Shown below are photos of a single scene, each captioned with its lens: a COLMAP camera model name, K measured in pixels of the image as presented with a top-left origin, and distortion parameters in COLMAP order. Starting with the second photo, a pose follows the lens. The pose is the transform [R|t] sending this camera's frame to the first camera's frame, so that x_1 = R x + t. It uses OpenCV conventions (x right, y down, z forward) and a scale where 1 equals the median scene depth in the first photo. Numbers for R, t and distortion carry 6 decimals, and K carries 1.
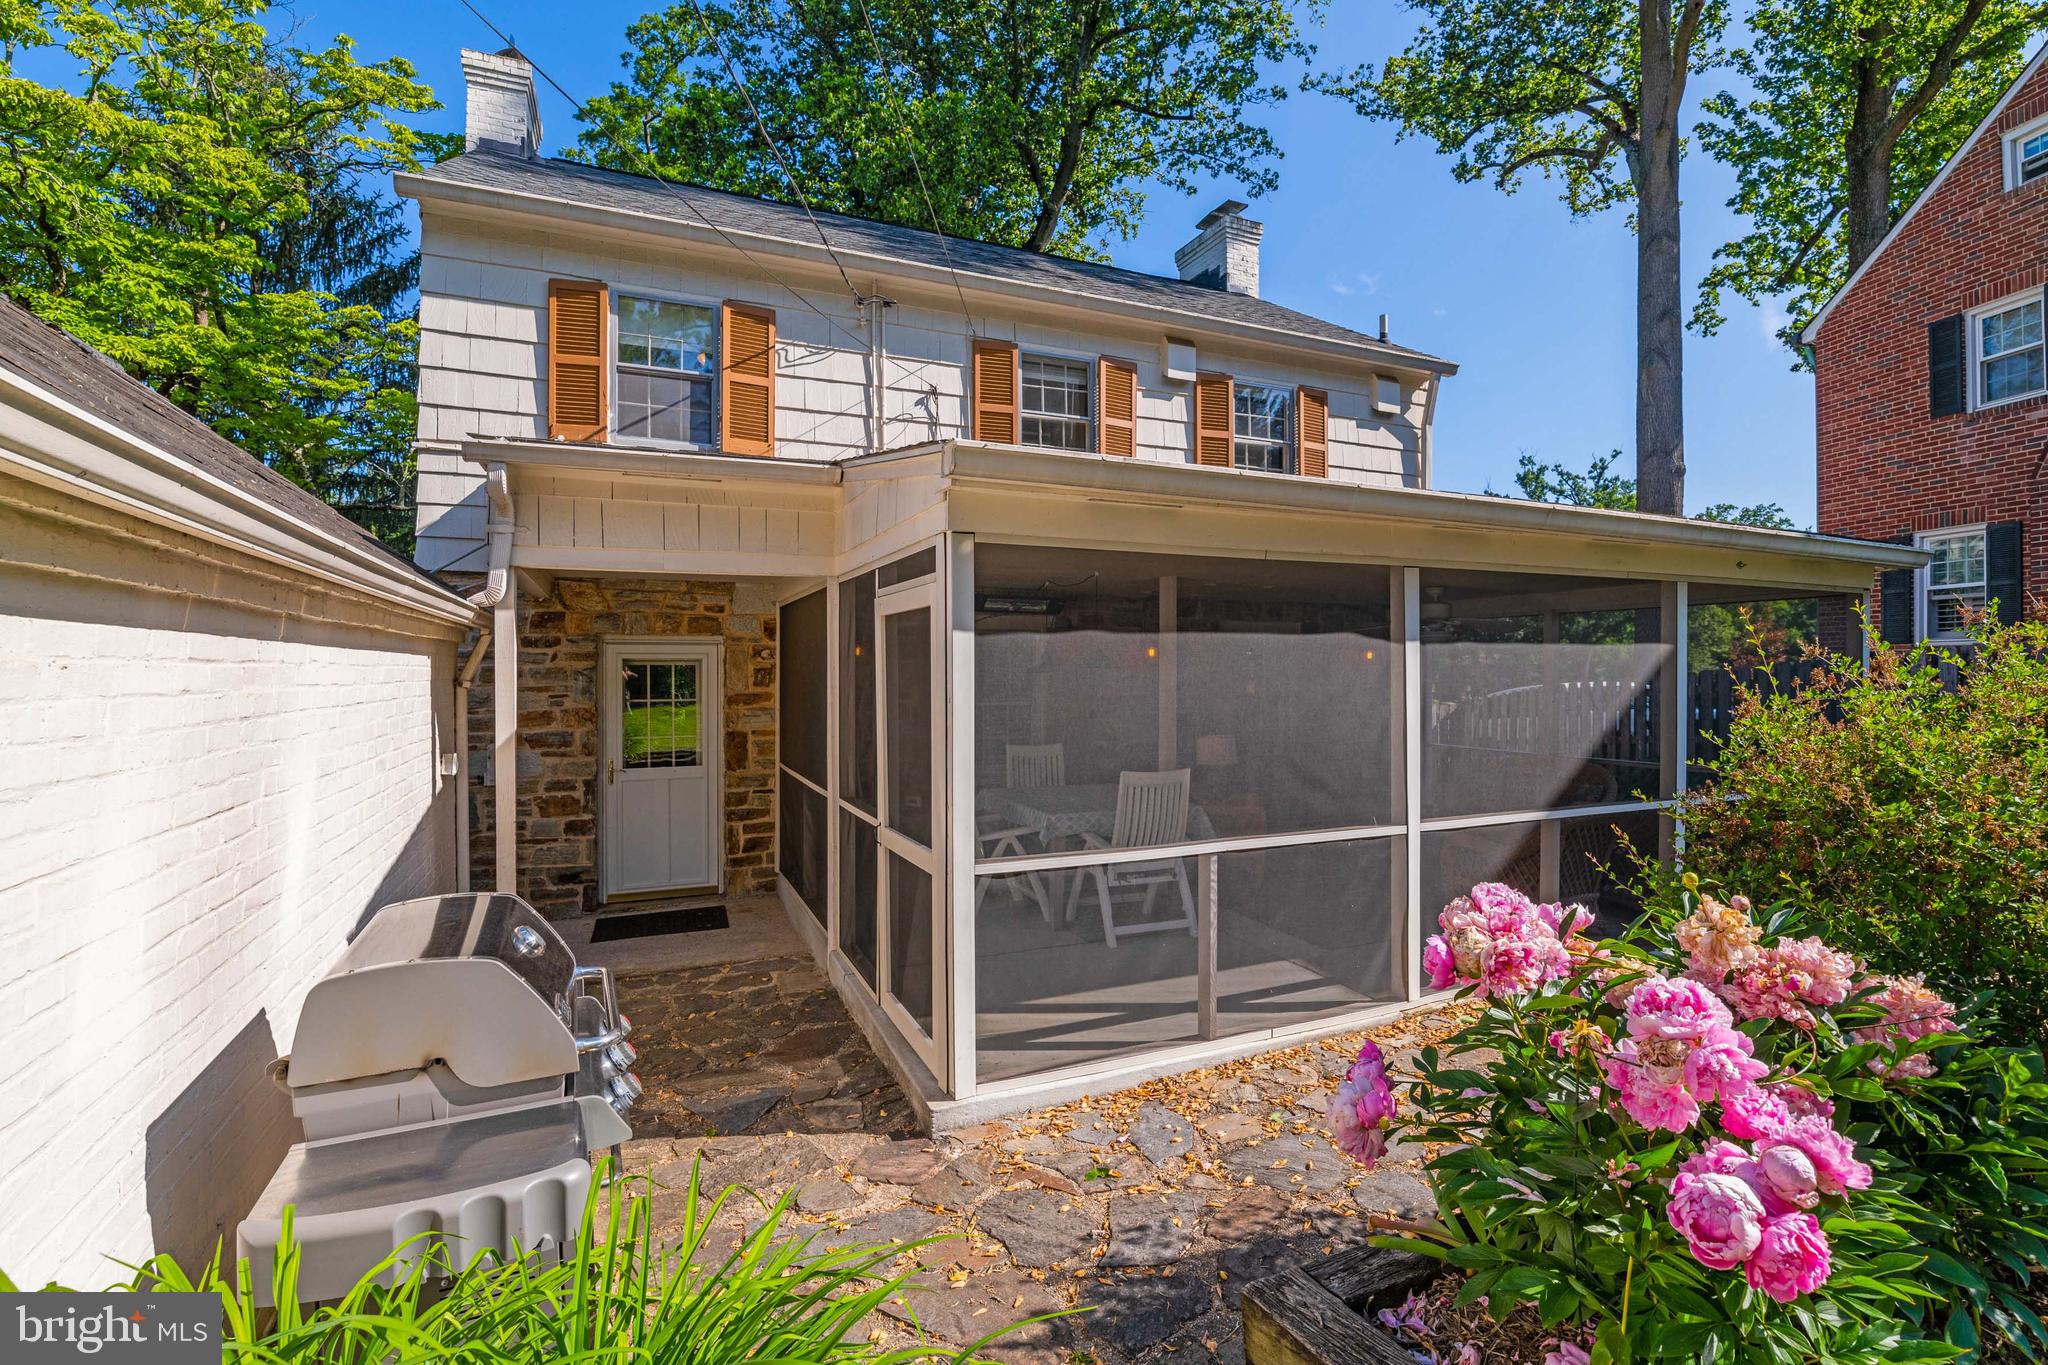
lens RADIAL K [[905.0, 0, 1030.6], [0, 905.0, 683.9], [0, 0, 1]] dist [-0.004887, -0.002307]
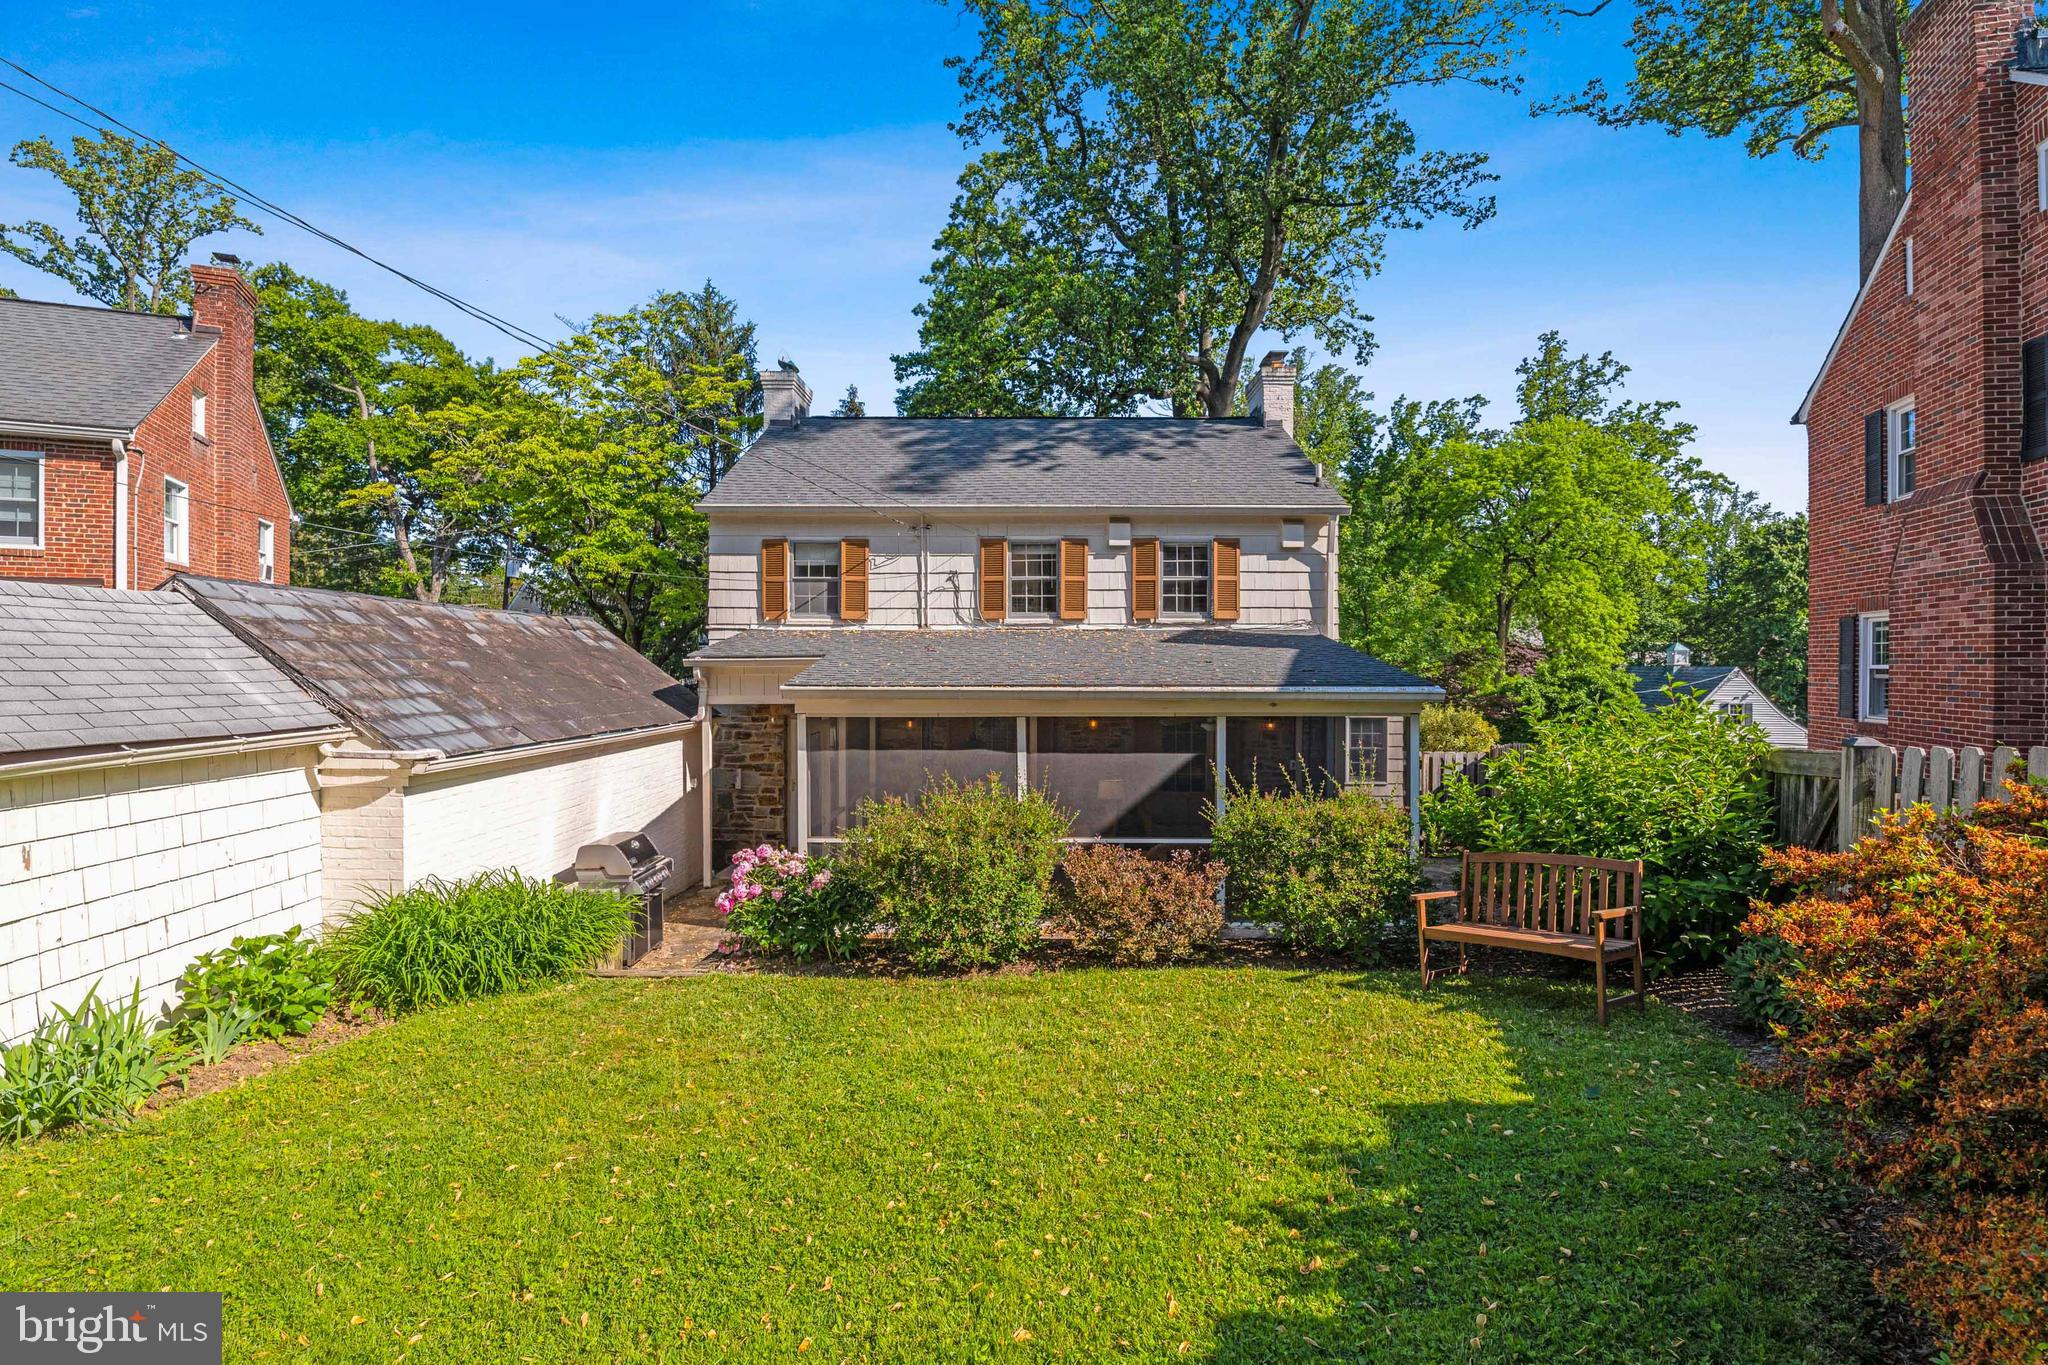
lens RADIAL K [[905.0, 0, 1017.0], [0, 905.0, 672.5], [0, 0, 1]] dist [-0.004887, -0.002307]
pose [[0.906201, 0.001238, -0.422845, 0.704993], [-0.002844, 0.999991, -0.003169, -0.122788], [0.422837, 0.004075, 0.906196, -0.499254]]
